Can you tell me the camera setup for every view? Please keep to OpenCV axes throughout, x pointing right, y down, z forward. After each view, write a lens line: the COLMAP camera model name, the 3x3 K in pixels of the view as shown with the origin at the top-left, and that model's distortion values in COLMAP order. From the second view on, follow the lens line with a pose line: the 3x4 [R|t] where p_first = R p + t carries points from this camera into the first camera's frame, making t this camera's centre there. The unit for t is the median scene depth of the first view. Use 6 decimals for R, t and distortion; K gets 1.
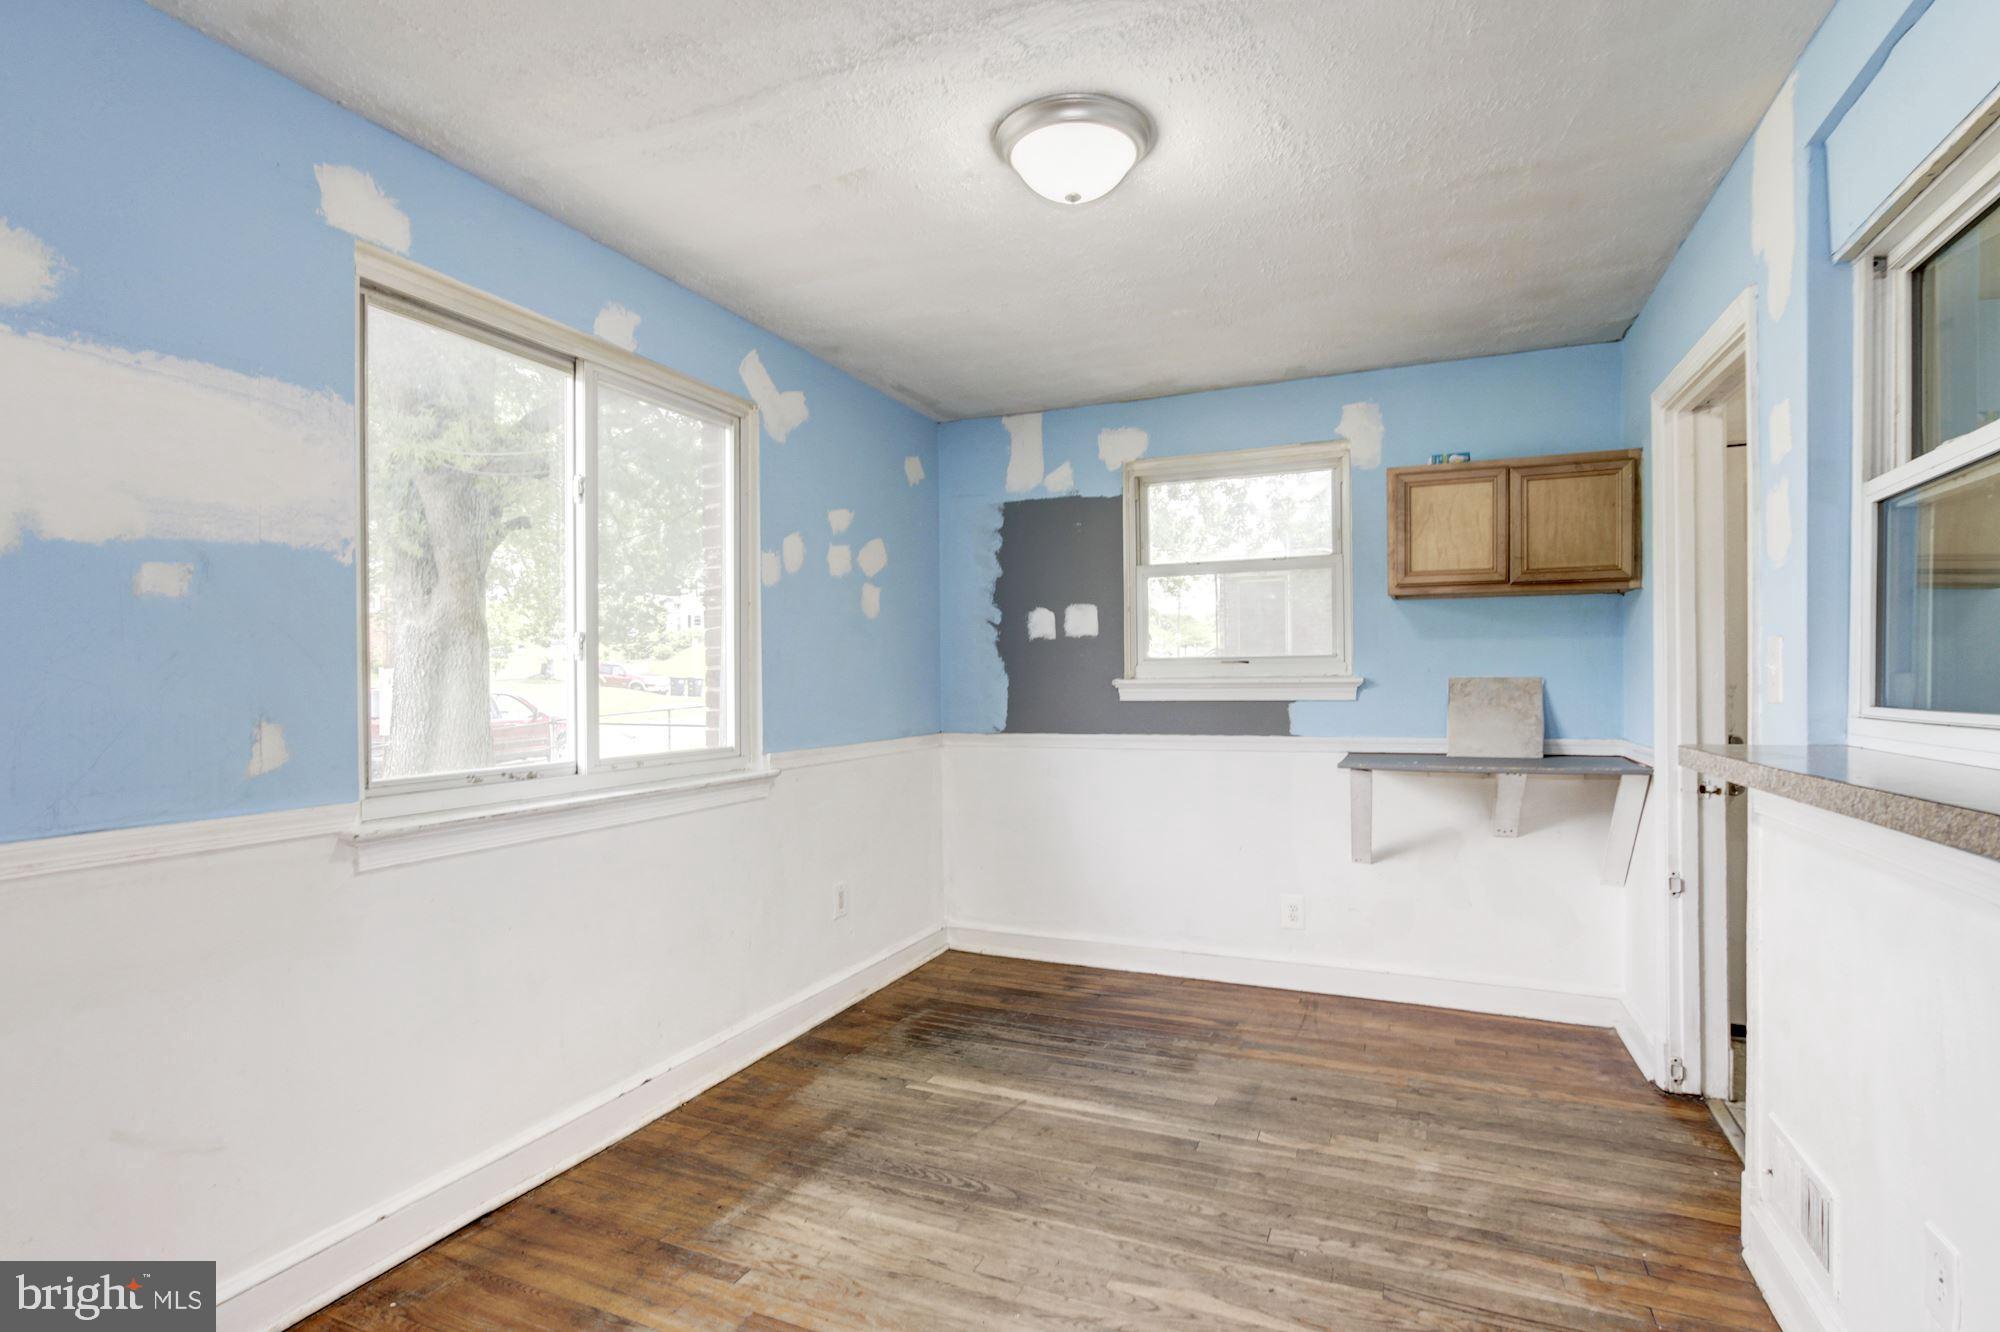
lens RADIAL K [[964.5, 0, 974.8], [0, 964.5, 679.5], [0, 0, 1]] dist [-0.018141, 0.000911]
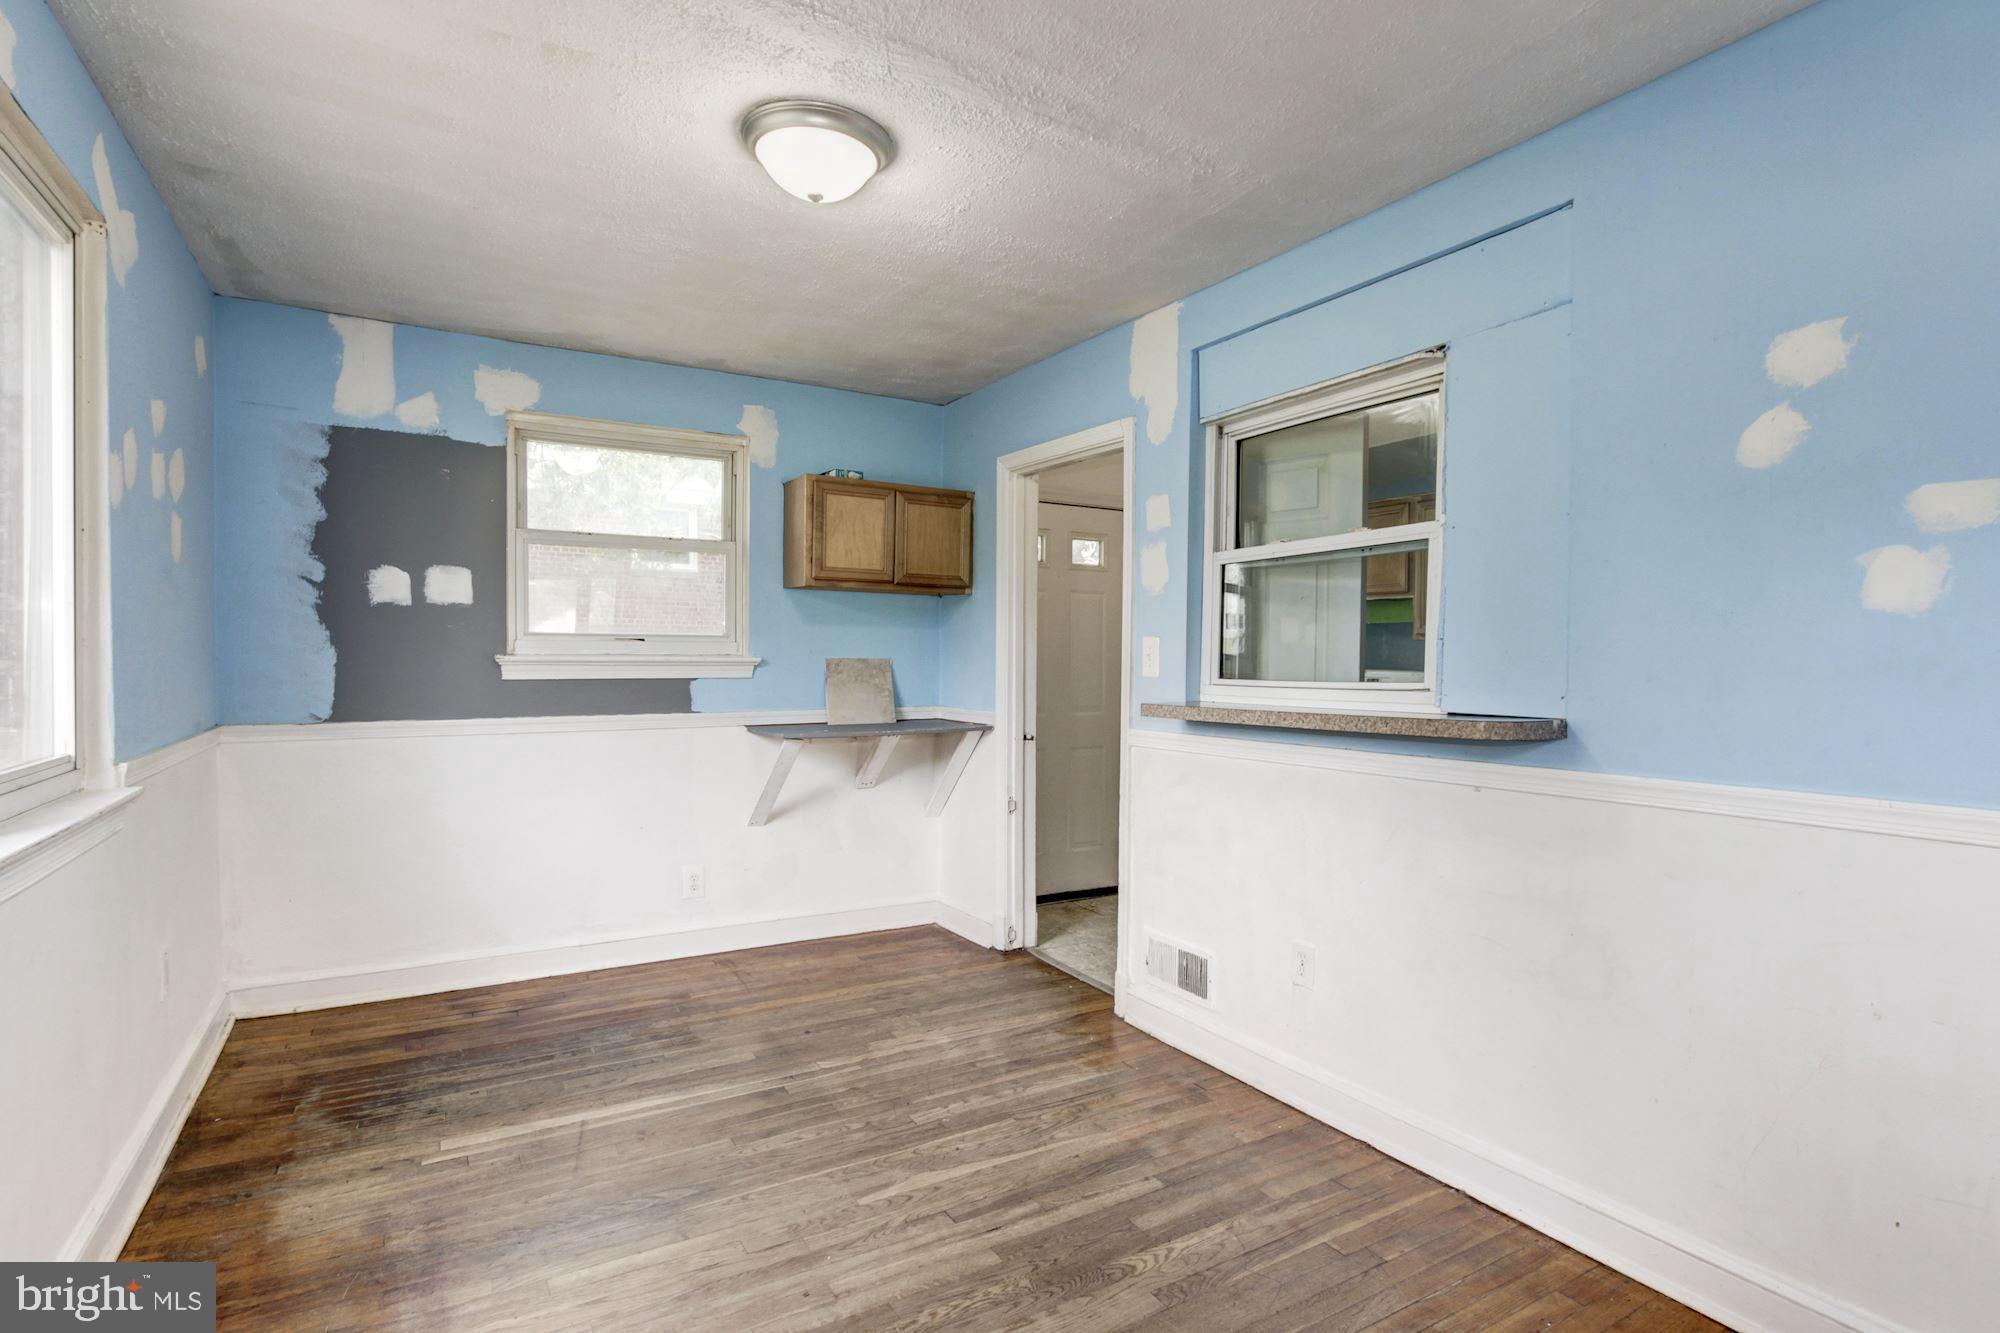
lens RADIAL K [[1000.5, 0, 1017.6], [0, 1000.5, 677.4], [0, 0, 1]] dist [-0.018980, 0.001189]
pose [[0.570240, -0.004578, 0.821465, -0.422067], [-0.011733, 0.999837, 0.013717, 0.002322], [-0.821394, -0.017460, 0.570094, 0.120720]]
